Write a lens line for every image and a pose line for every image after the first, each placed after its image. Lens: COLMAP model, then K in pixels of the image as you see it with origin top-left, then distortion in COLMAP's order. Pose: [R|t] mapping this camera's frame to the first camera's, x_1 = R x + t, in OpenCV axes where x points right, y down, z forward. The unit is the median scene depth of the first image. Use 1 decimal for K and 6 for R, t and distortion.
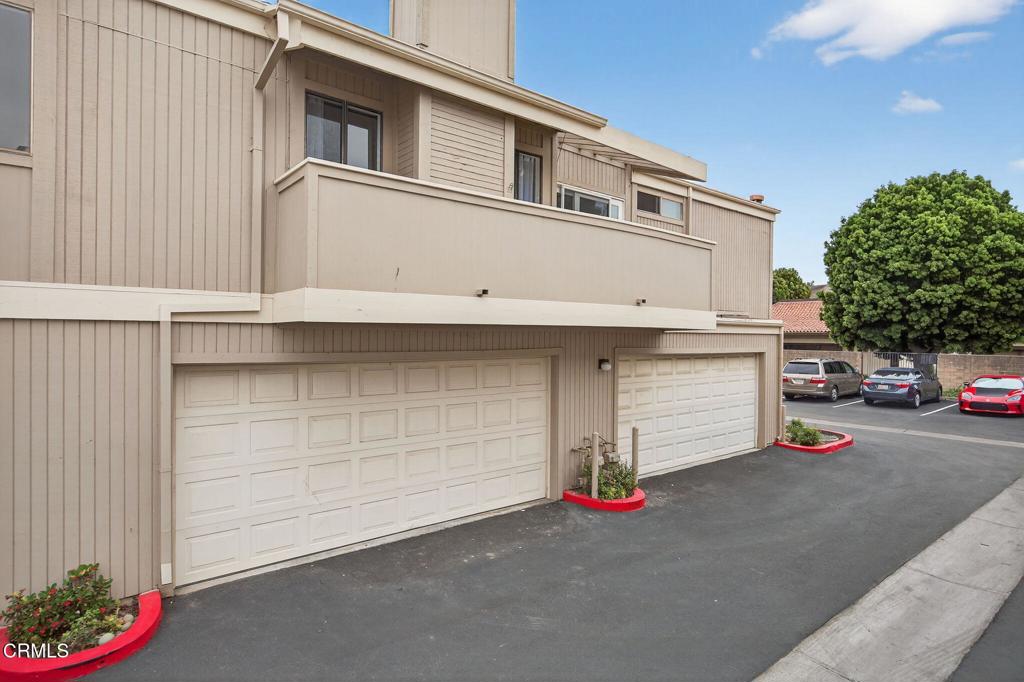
lens RADIAL K [[524.4, 0, 512.0], [0, 524.4, 341.0], [0, 0, 1]] dist [-0.011299, 0.001578]
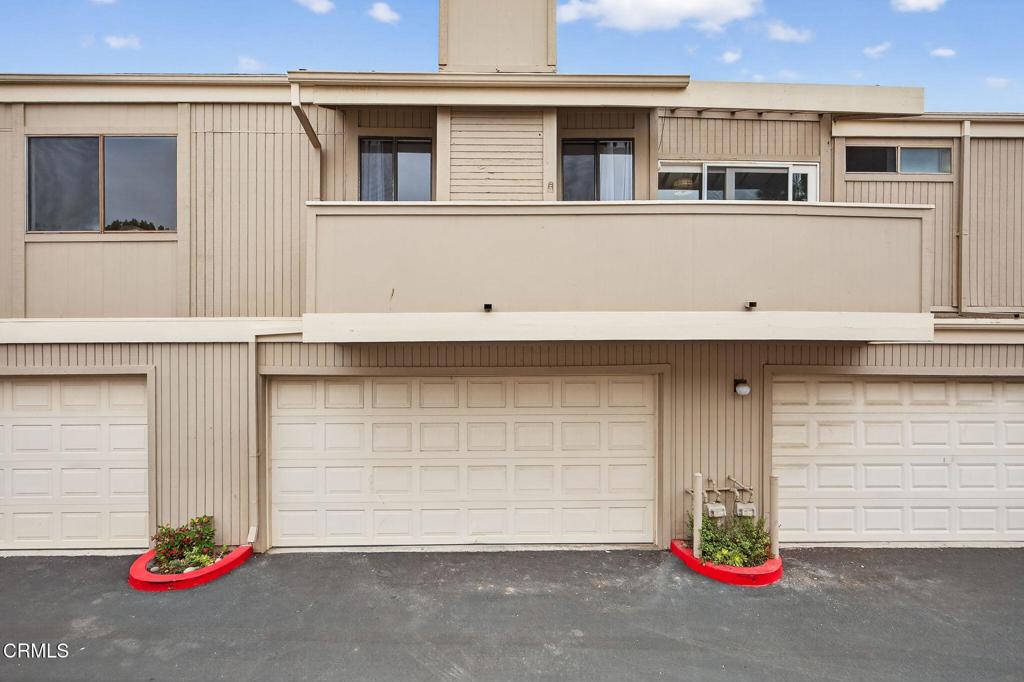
lens RADIAL K [[530.8, 0, 512.0], [0, 530.8, 341.0], [0, 0, 1]] dist [-0.008229, -0.000323]
pose [[0.804655, -0.006497, -0.593707, 0.473772], [0.000752, 0.999950, -0.009924, -0.018793], [0.593742, 0.007539, 0.804620, 0.225672]]
